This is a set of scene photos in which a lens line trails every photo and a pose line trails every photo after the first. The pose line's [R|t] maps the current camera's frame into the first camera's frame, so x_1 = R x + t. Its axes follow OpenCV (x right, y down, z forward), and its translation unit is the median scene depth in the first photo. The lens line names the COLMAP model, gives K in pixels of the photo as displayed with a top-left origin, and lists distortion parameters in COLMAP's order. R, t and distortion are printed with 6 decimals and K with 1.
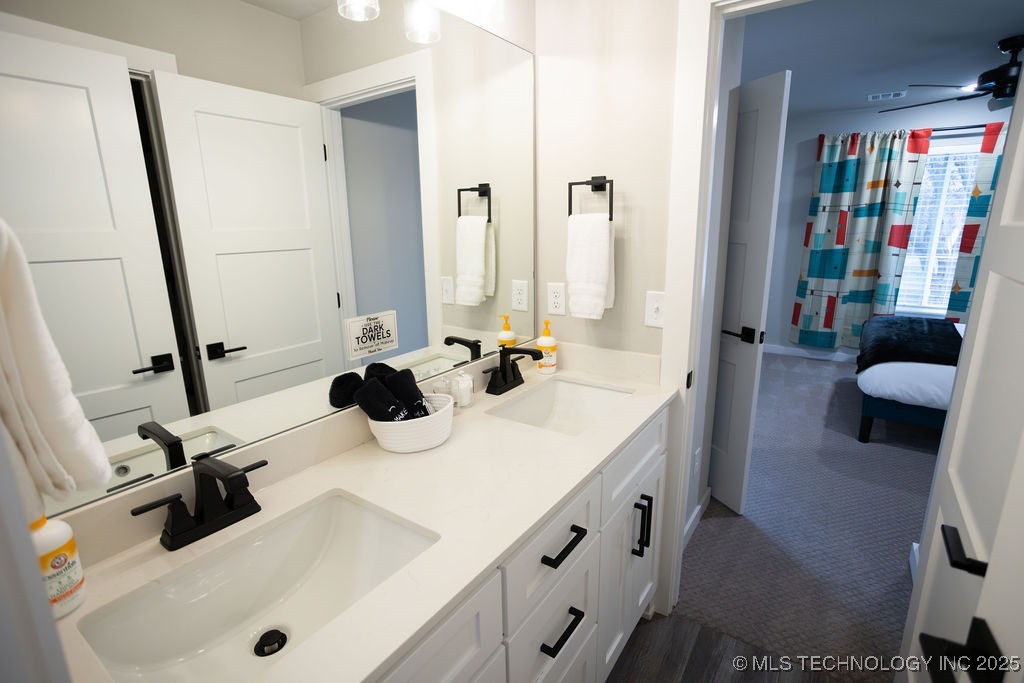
lens RADIAL K [[490.2, 0, 515.4], [0, 490.2, 333.9], [0, 0, 1]] dist [-0.055651, 0.033534]
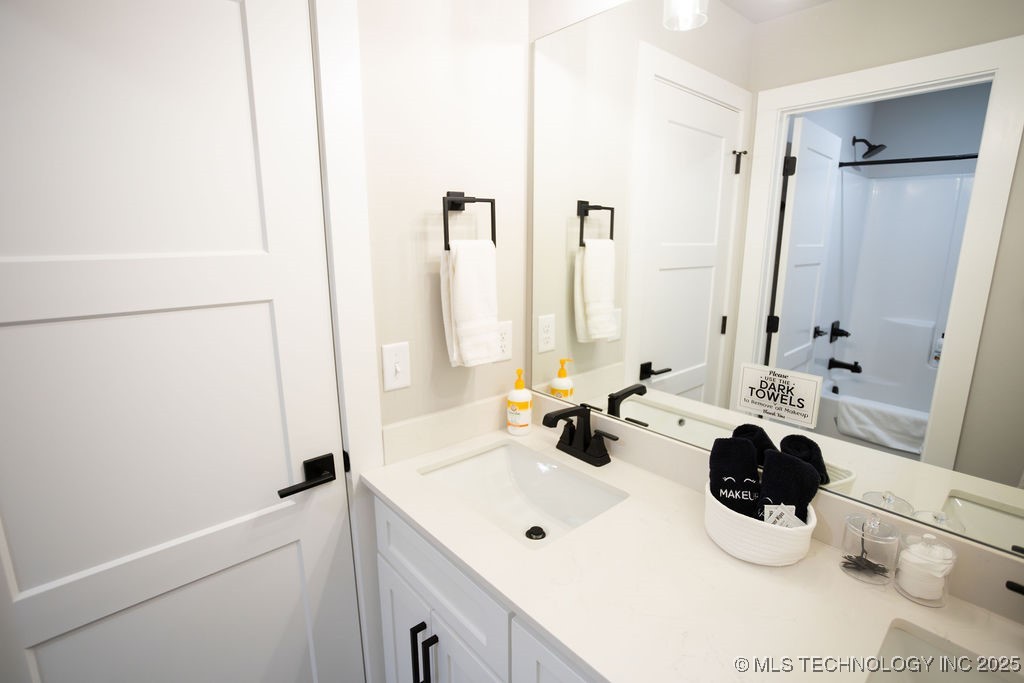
lens RADIAL K [[490.2, 0, 515.4], [0, 490.2, 333.9], [0, 0, 1]] dist [-0.055651, 0.033534]
pose [[-0.237987, 0.193421, -0.951814, 1.237448], [-0.212123, 0.945963, 0.245270, -0.424289], [0.947822, 0.260273, -0.184098, 1.784427]]
